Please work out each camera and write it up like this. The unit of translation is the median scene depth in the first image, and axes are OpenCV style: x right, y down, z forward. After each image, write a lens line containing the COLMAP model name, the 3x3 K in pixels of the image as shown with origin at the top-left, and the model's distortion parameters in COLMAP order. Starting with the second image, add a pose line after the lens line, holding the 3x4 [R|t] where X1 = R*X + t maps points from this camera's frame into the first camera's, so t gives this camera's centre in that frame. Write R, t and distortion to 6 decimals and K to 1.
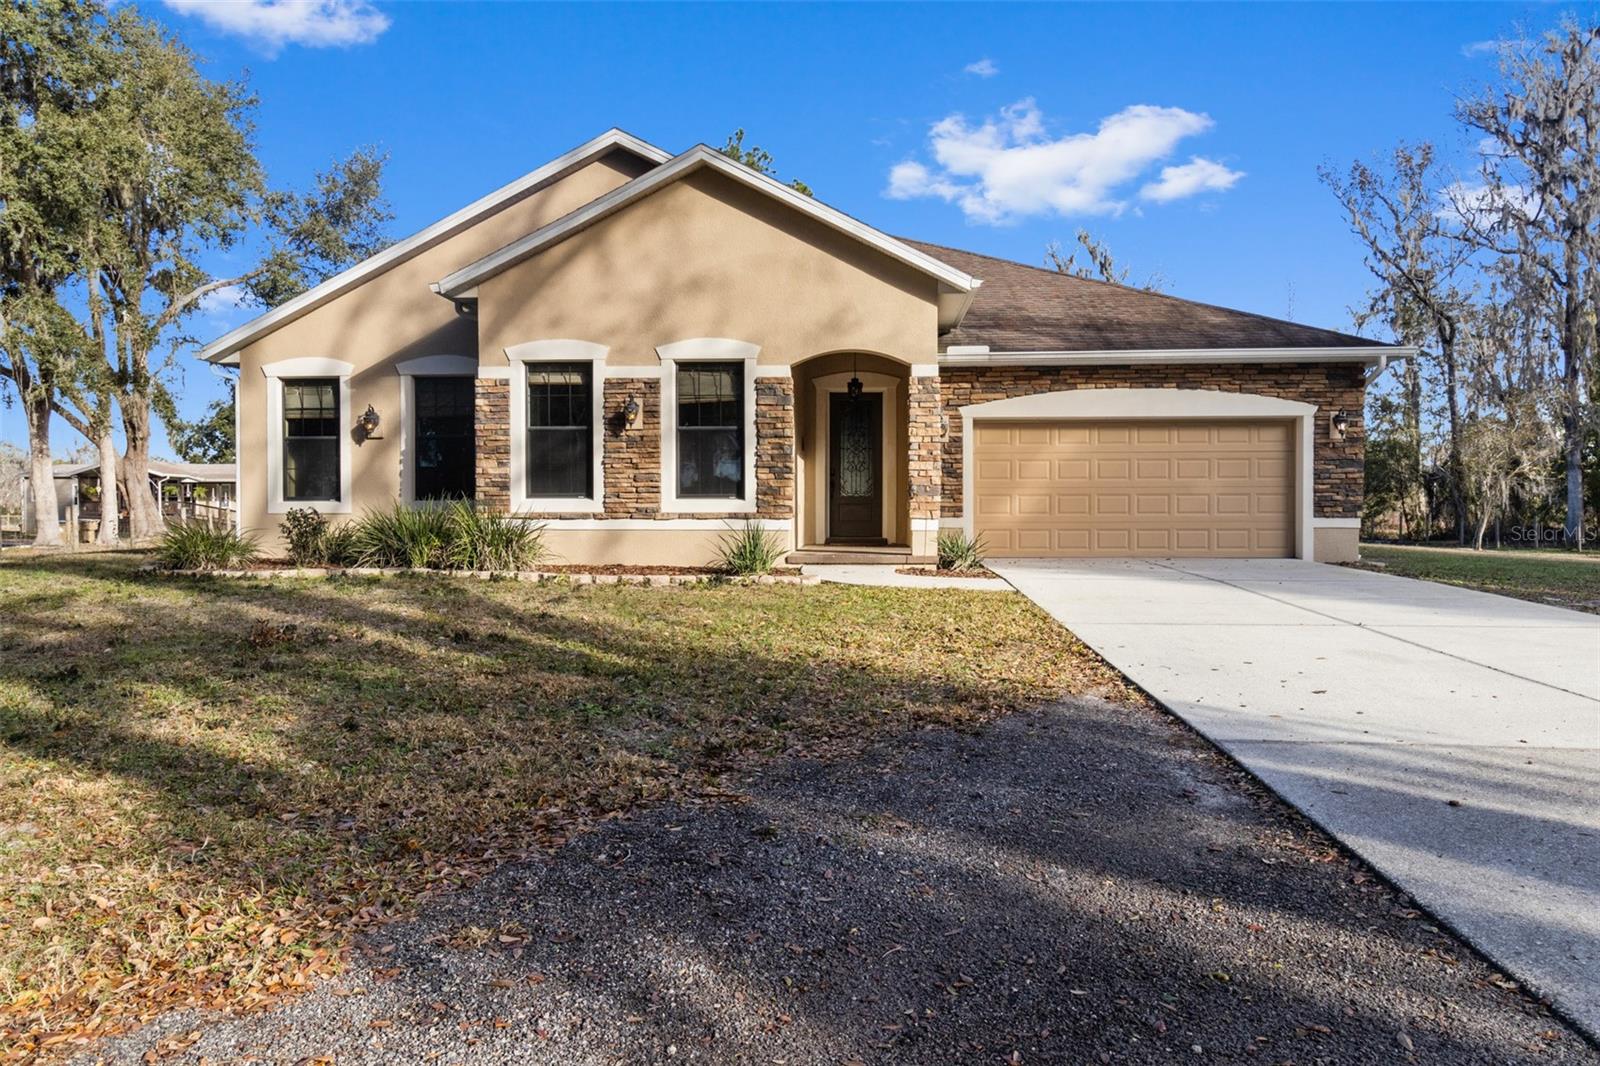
lens RADIAL K [[1091.6, 0, 798.6], [0, 1091.6, 510.2], [0, 0, 1]] dist [0.004755, -0.001674]
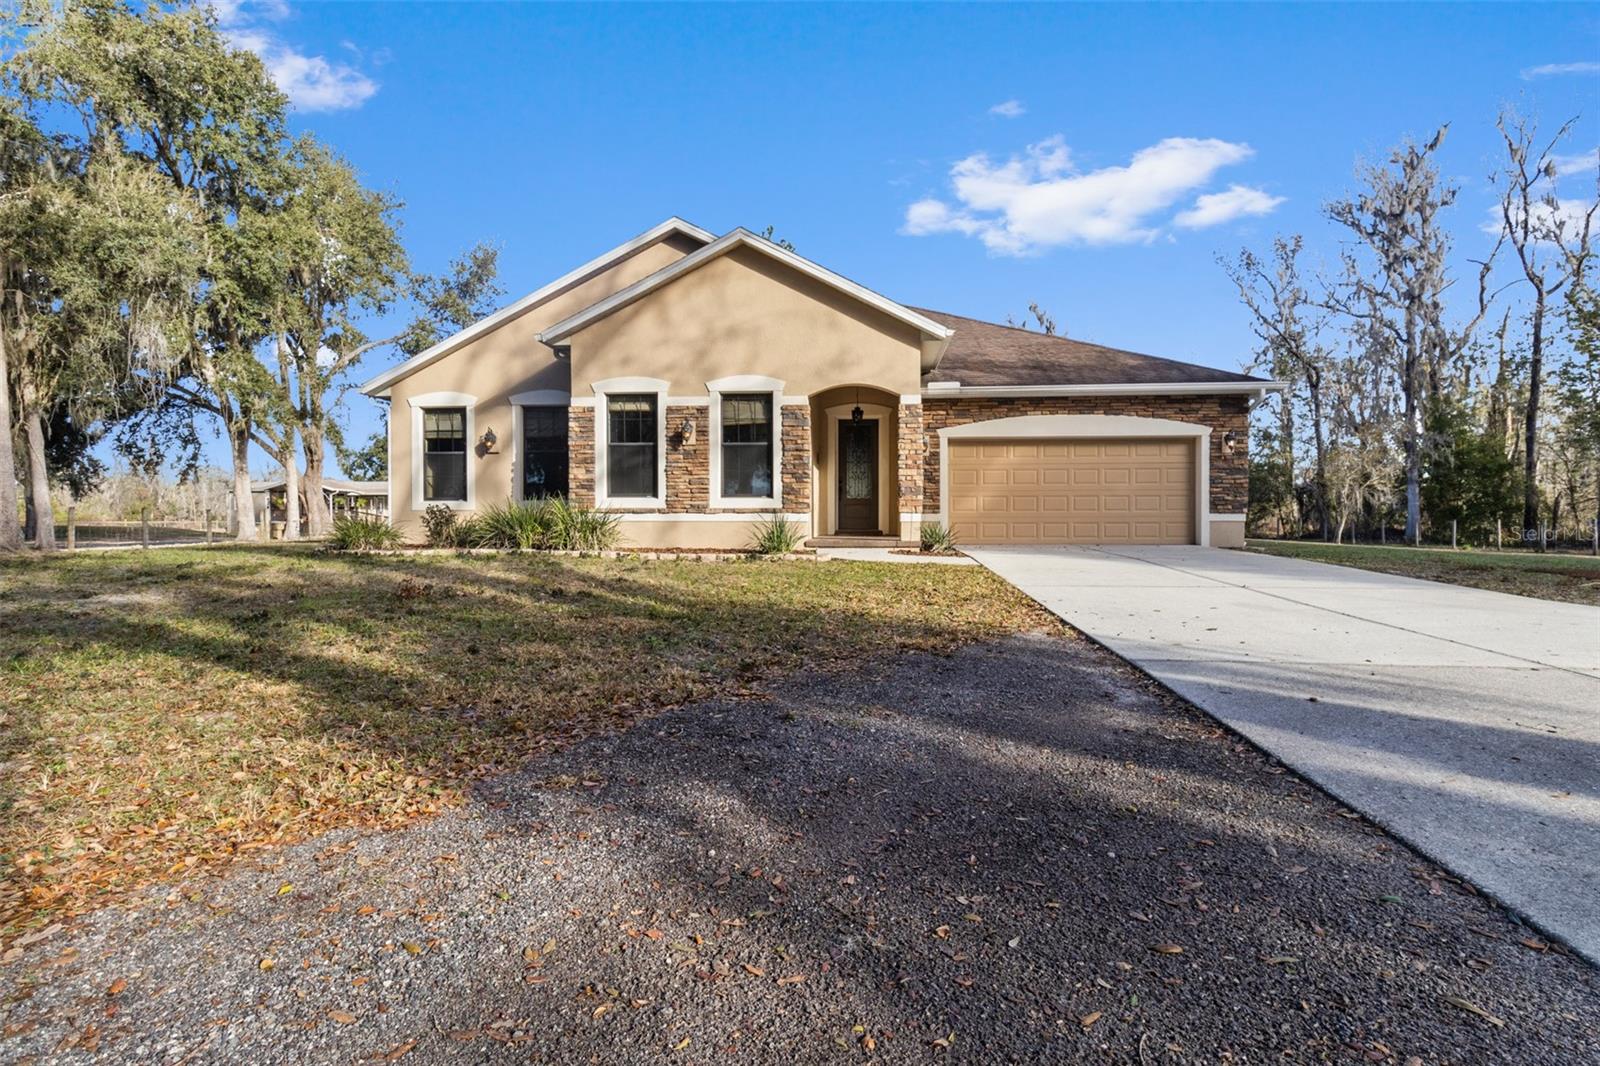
lens RADIAL K [[833.5, 0, 805.2], [0, 833.5, 517.2], [0, 0, 1]] dist [0.004098, 0.001338]
pose [[0.999923, -0.000154, -0.012433, 0.001598], [0.000126, 0.999998, -0.002208, 0.015016], [0.012433, 0.002206, 0.999920, -0.001234]]
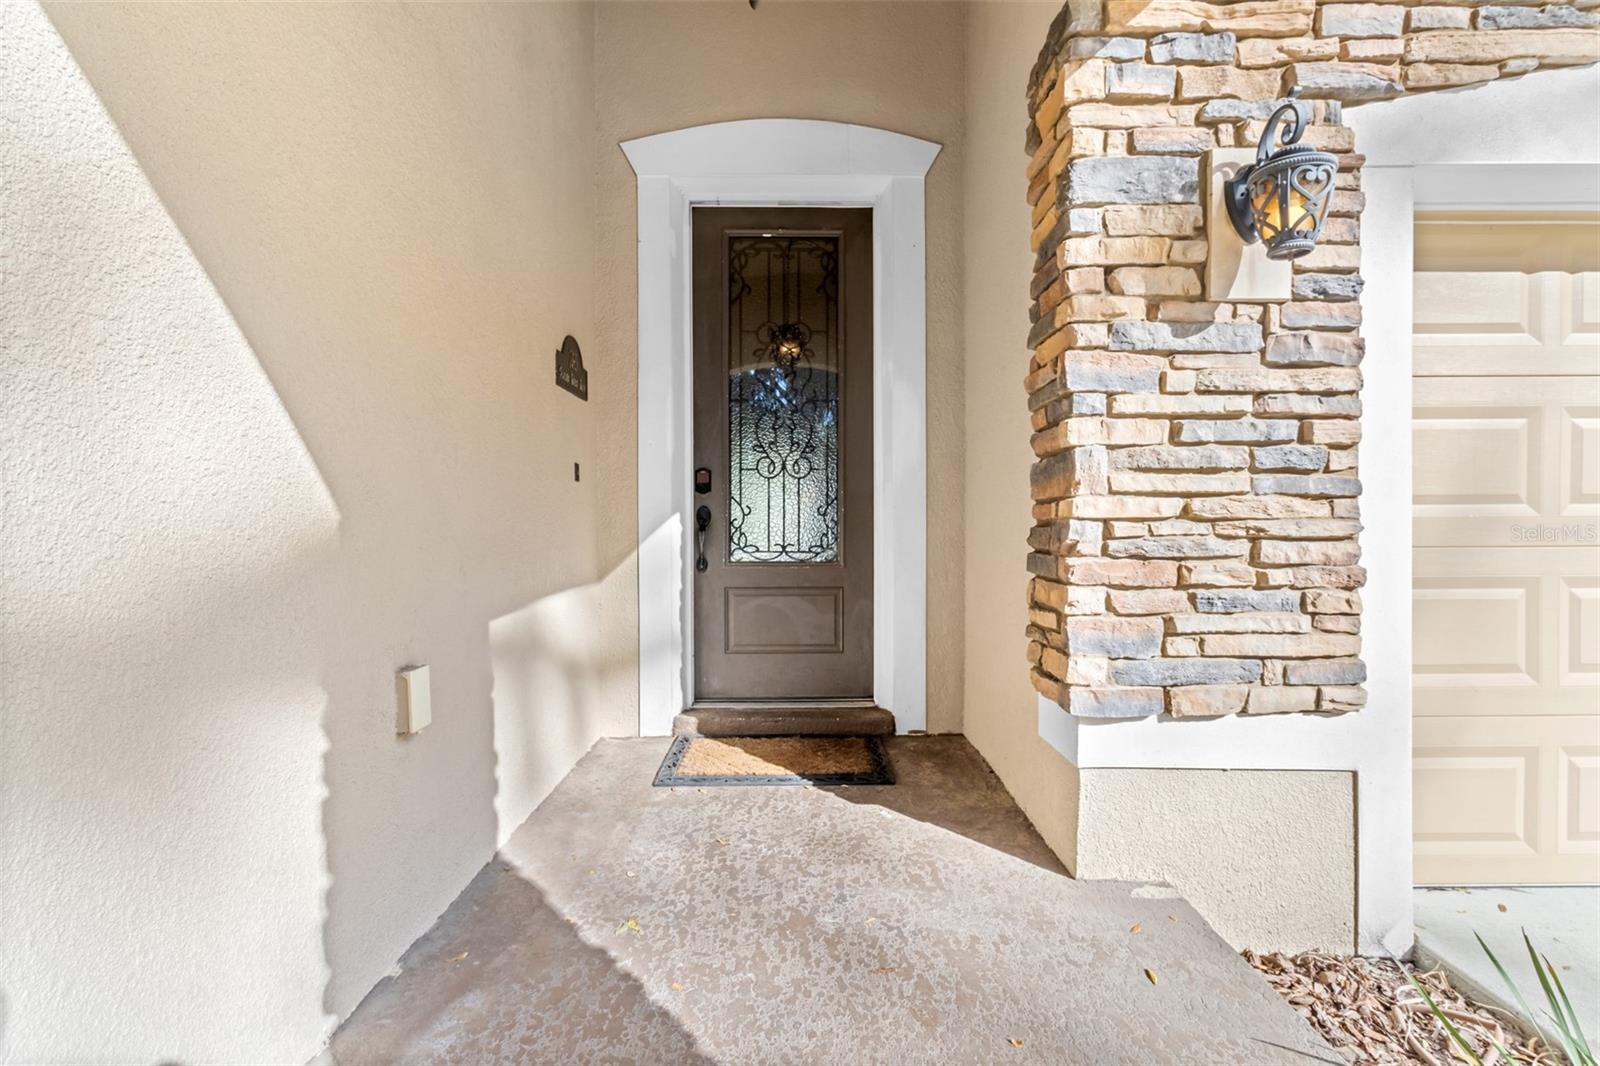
lens RADIAL K [[739.7, 0, 809.1], [0, 739.7, 527.1], [0, 0, 1]] dist [0.004996, 0.000390]
pose [[0.997445, -0.002646, 0.071384, 0.056894], [0.002276, 0.999984, 0.005263, -0.029251], [-0.071397, -0.005088, 0.997435, 1.006303]]
